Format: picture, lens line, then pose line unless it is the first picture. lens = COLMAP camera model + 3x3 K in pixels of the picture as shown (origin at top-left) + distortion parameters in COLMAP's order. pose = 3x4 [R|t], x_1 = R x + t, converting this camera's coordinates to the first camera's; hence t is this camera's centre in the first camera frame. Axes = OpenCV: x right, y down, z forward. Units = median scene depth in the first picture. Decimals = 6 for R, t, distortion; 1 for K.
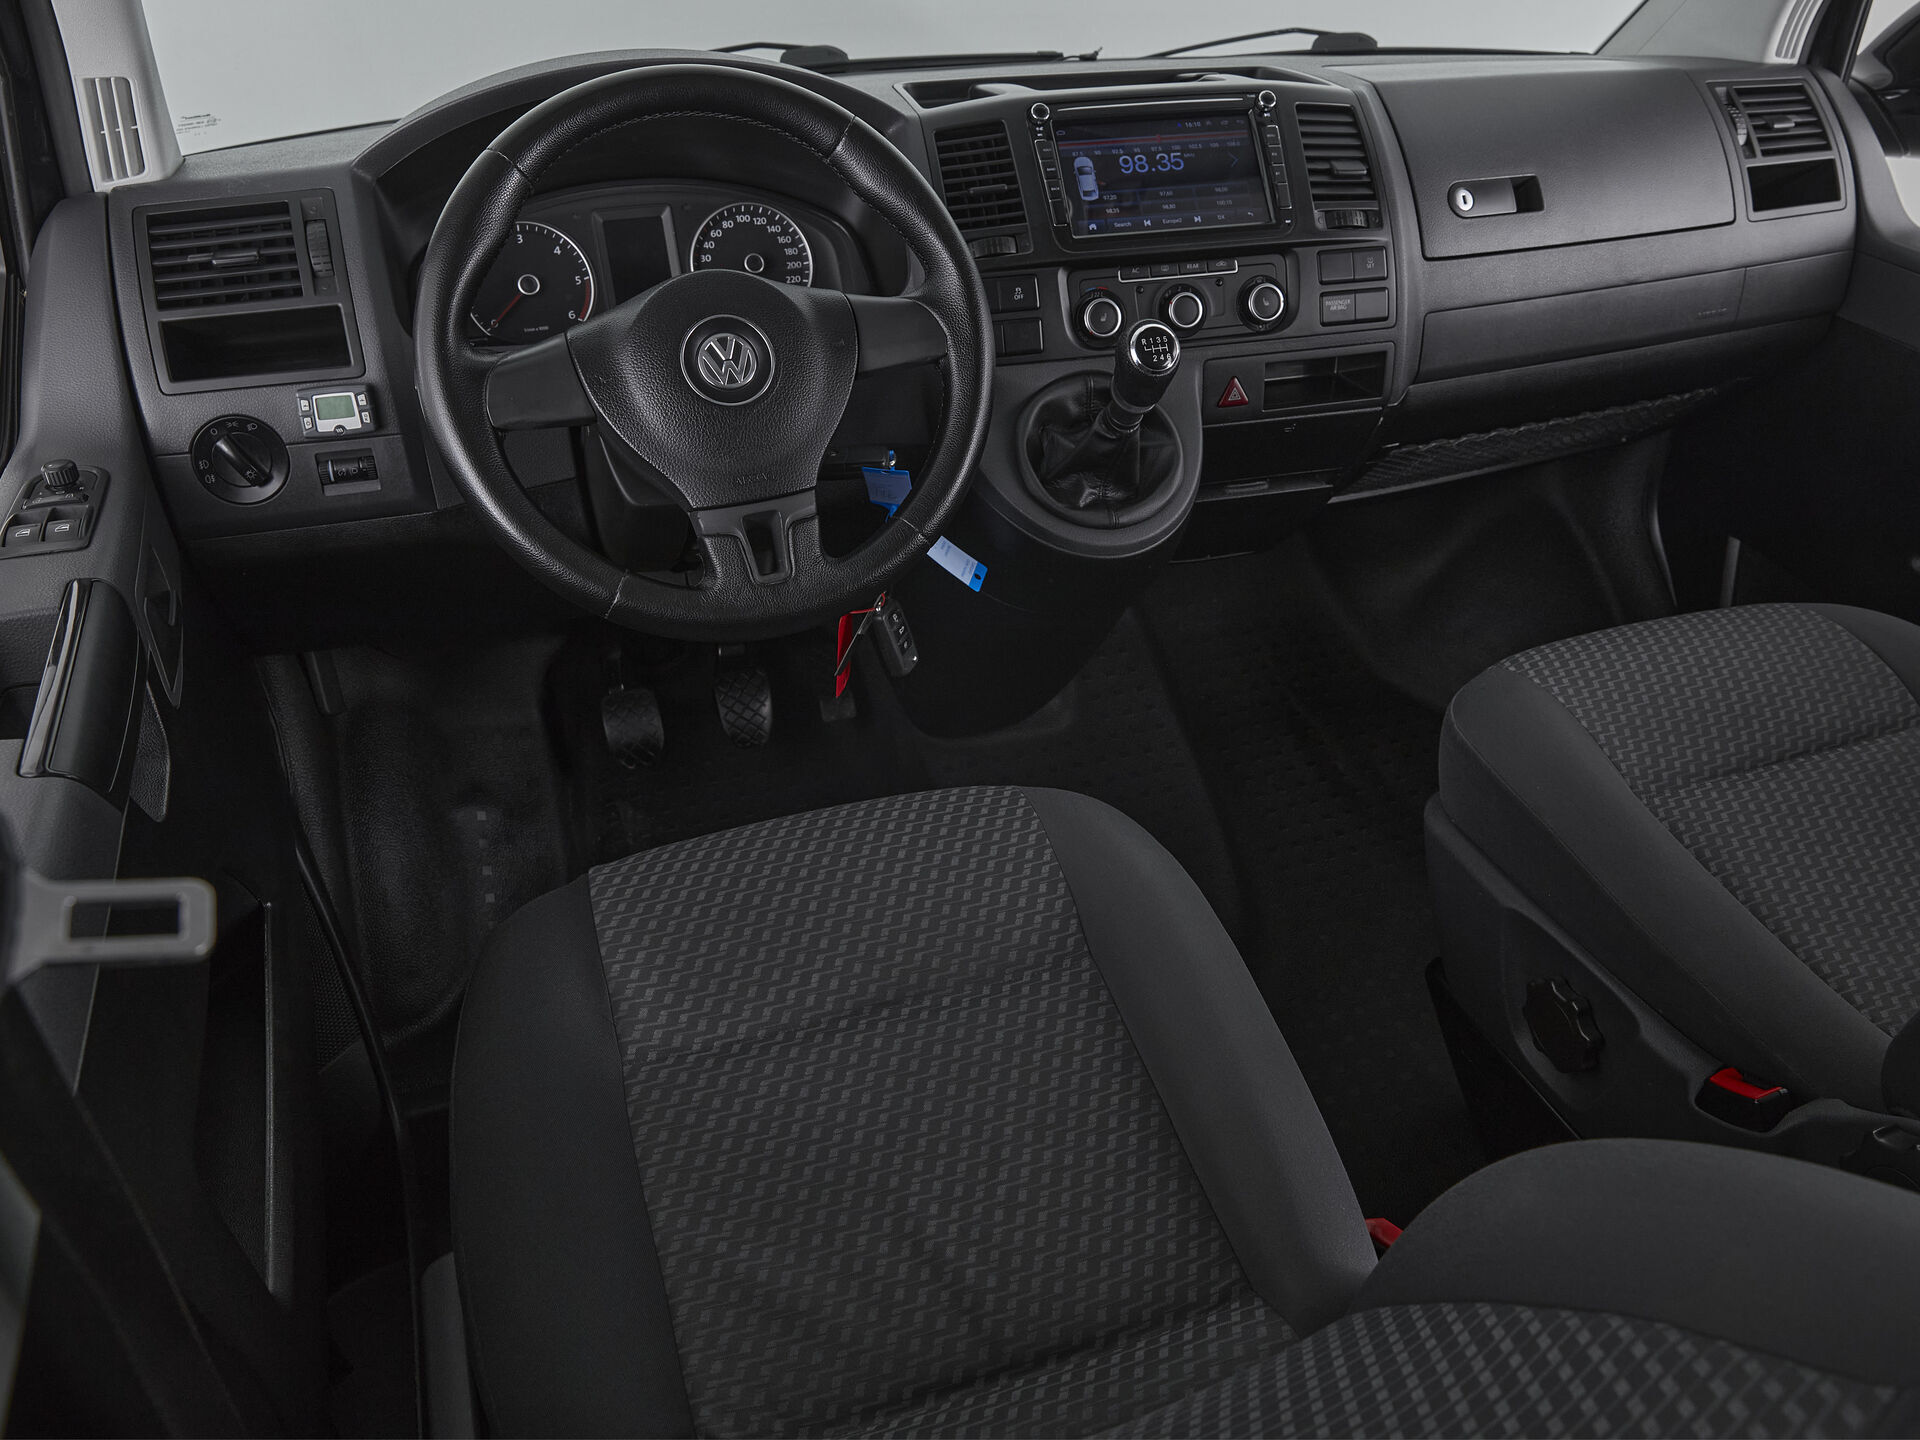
lens RADIAL K [[1472.3, 0, 956.4], [0, 1472.3, 696.1], [0, 0, 1]] dist [-0.012748, 0.007514]
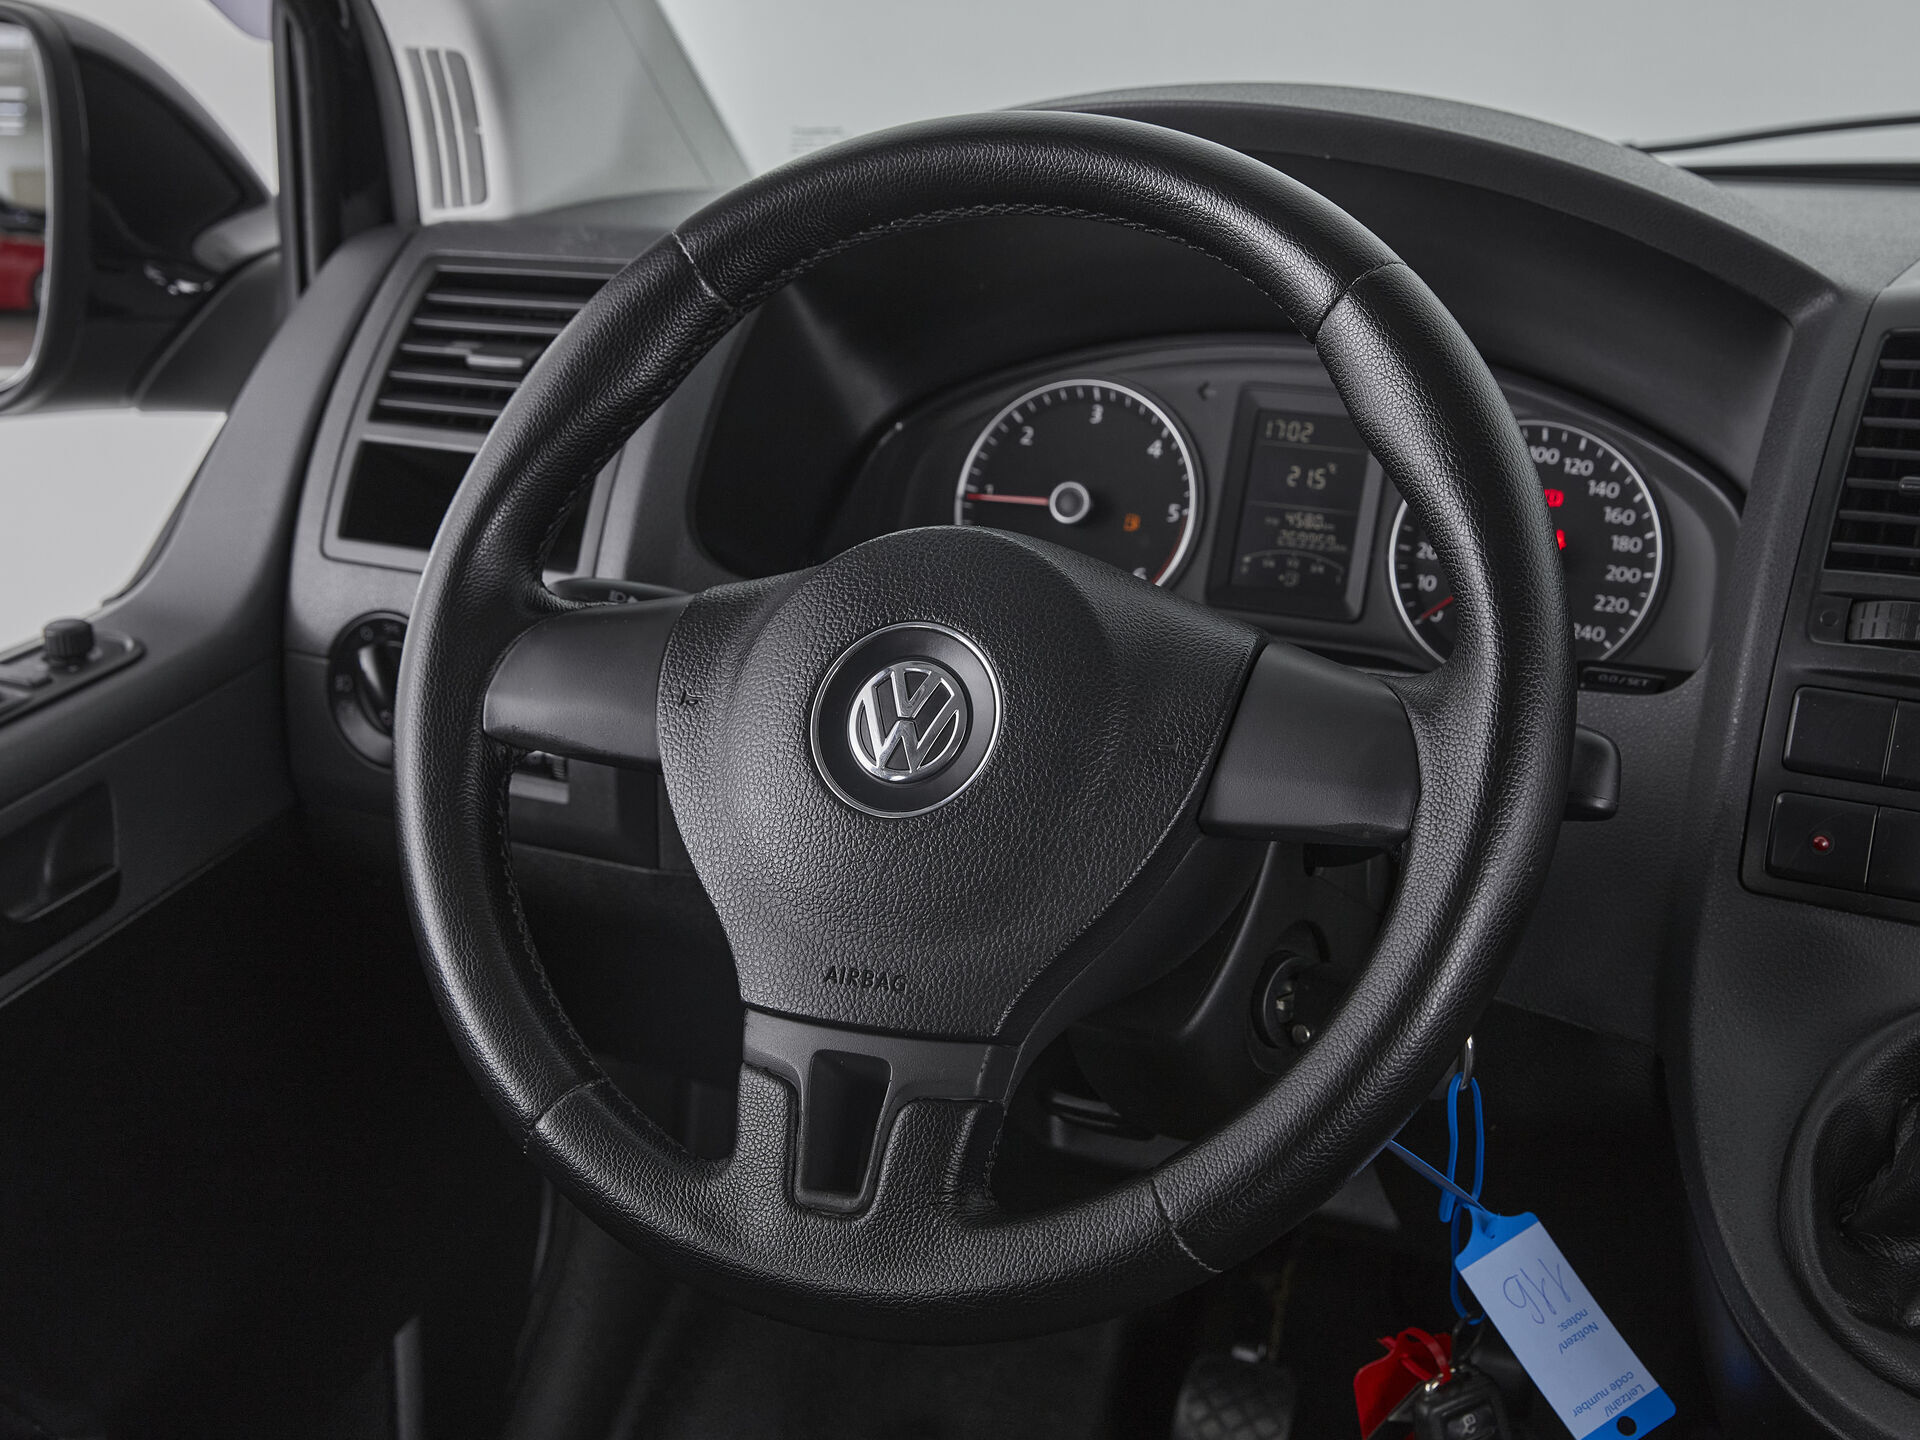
lens RADIAL K [[2877.2, 0, 960.0], [0, 2877.2, 720.0], [0, 0, 1]] dist [-0.042887, -0.030600]
pose [[0.709527, 0.230427, -0.665939, 0.349707], [-0.353796, 0.933771, -0.053851, -0.143365], [0.609426, 0.273815, 0.744060, 0.265662]]
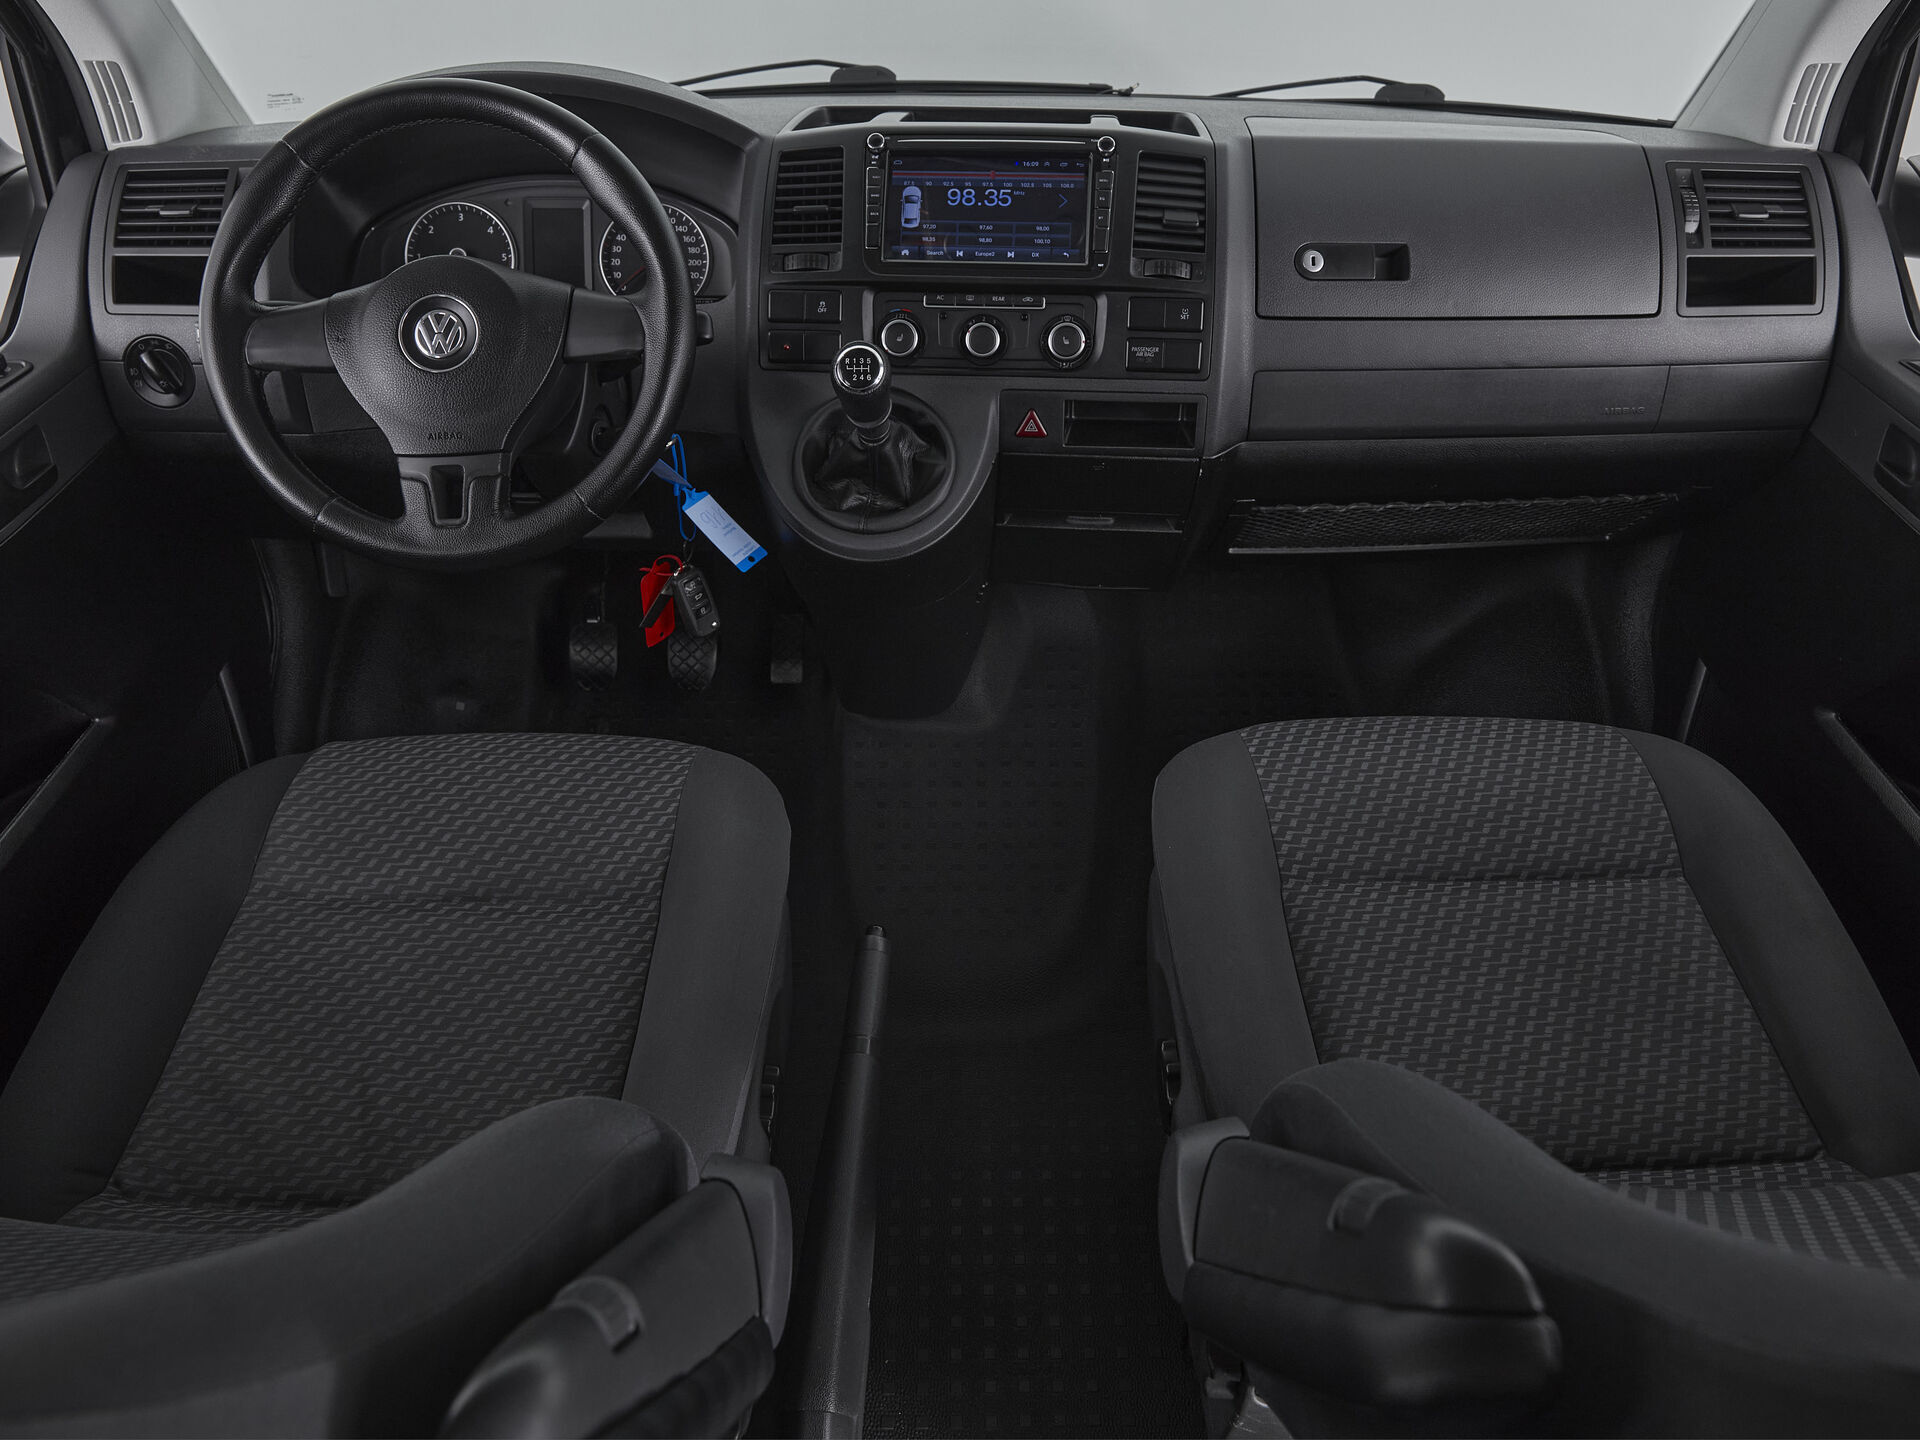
lens RADIAL K [[1436.8, 0, 977.2], [0, 1436.8, 714.9], [0, 0, 1]] dist [-0.010528, 0.004815]
pose [[0.944292, 0.182512, -0.273866, 0.479521], [-0.178347, 0.983144, 0.040253, -0.039284], [0.276596, 0.010832, 0.960925, 0.015465]]
